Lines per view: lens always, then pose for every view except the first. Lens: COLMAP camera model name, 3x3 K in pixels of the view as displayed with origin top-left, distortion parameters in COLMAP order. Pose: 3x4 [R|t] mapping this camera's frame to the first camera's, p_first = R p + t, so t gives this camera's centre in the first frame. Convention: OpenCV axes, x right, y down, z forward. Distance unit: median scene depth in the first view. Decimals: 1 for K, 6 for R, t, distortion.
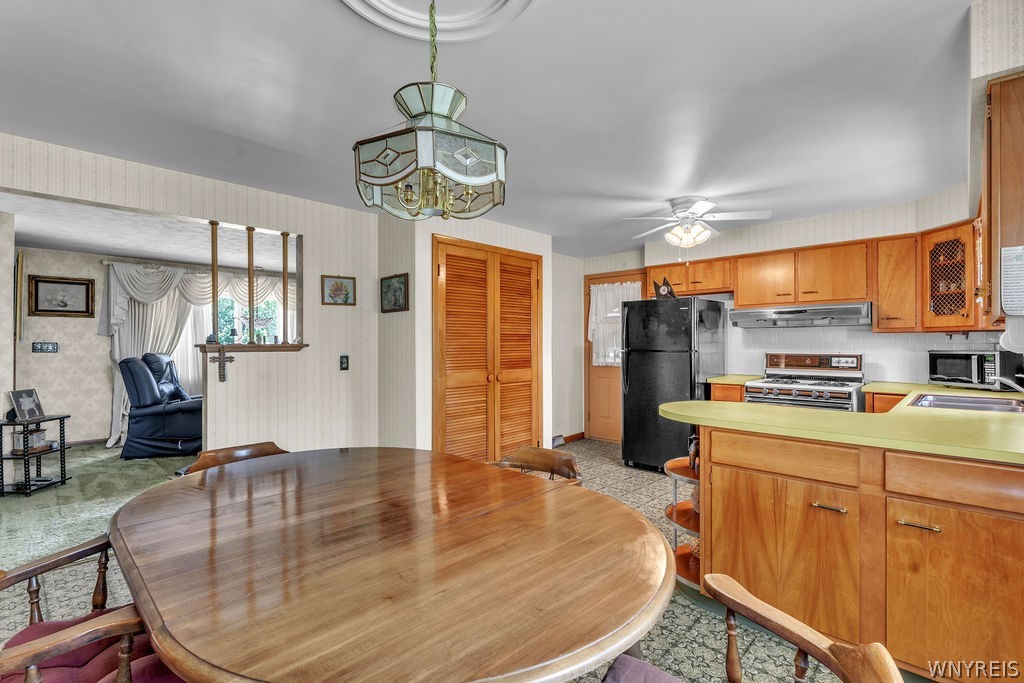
lens RADIAL K [[479.0, 0, 512.0], [0, 479.0, 341.5], [0, 0, 1]] dist [-0.002096, -0.000067]
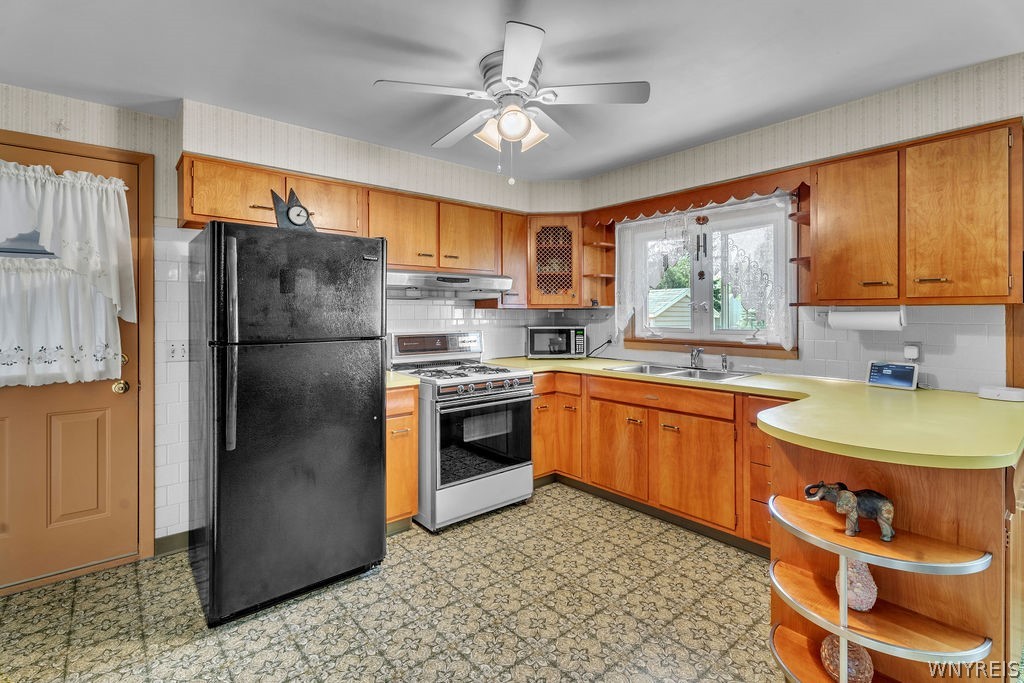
lens RADIAL K [[468.3, 0, 507.0], [0, 468.3, 310.8], [0, 0, 1]] dist [-0.002638, 0.000036]
pose [[0.116693, 0.007331, 0.993141, -0.149977], [-0.002217, 0.999972, -0.007121, -0.007460], [-0.993166, -0.001371, 0.116706, 0.829591]]
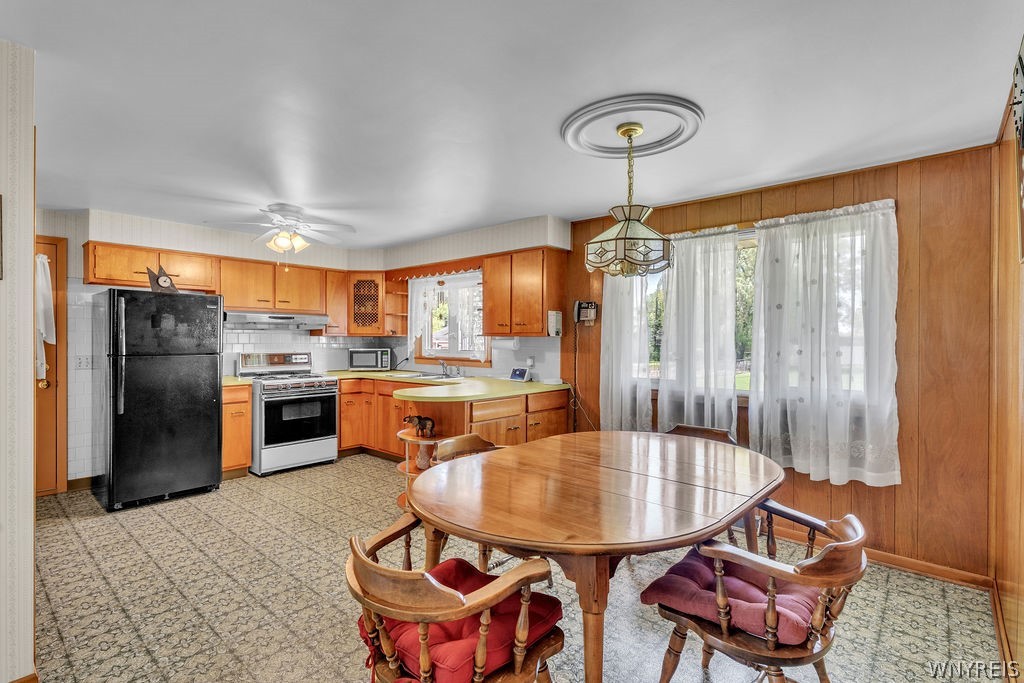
lens RADIAL K [[468.9, 0, 505.5], [0, 468.9, 339.6], [0, 0, 1]] dist [-0.007324, 0.000008]
pose [[-0.037616, 0.000527, 0.999292, -0.586267], [-0.007254, 0.999973, -0.000800, -0.010944], [-0.999266, -0.007279, -0.037611, 0.495535]]
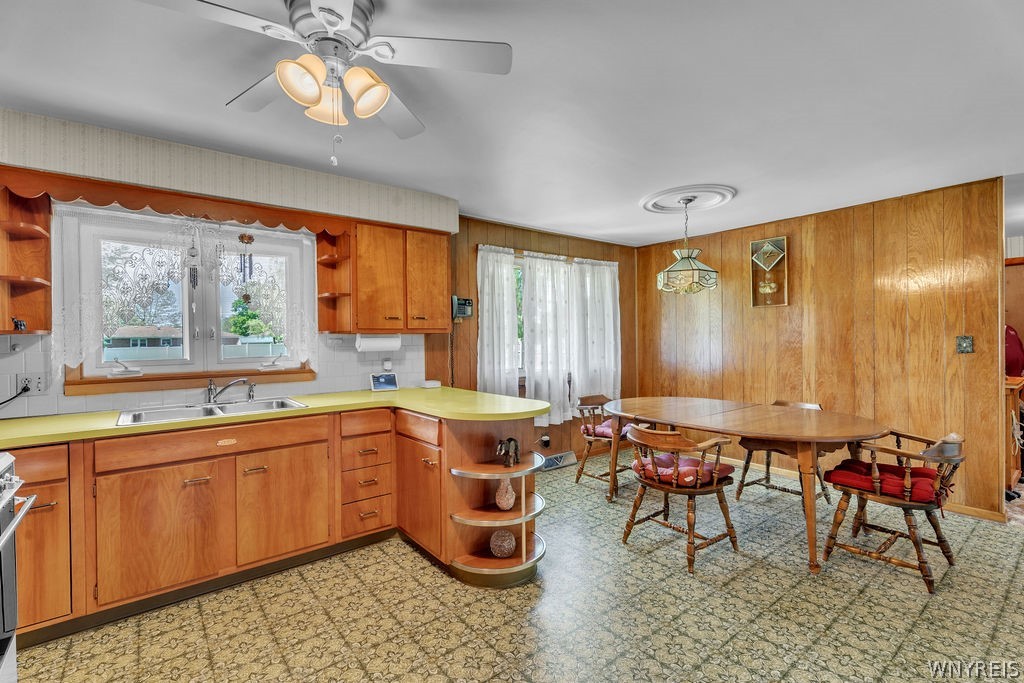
lens RADIAL K [[477.8, 0, 511.4], [0, 477.8, 323.4], [0, 0, 1]] dist [0.003505, 0.000288]
pose [[-0.989669, 0.020734, 0.141866, 0.134975], [0.015361, 0.999126, -0.038864, -0.000904], [-0.142548, -0.036283, -0.989123, 1.229948]]
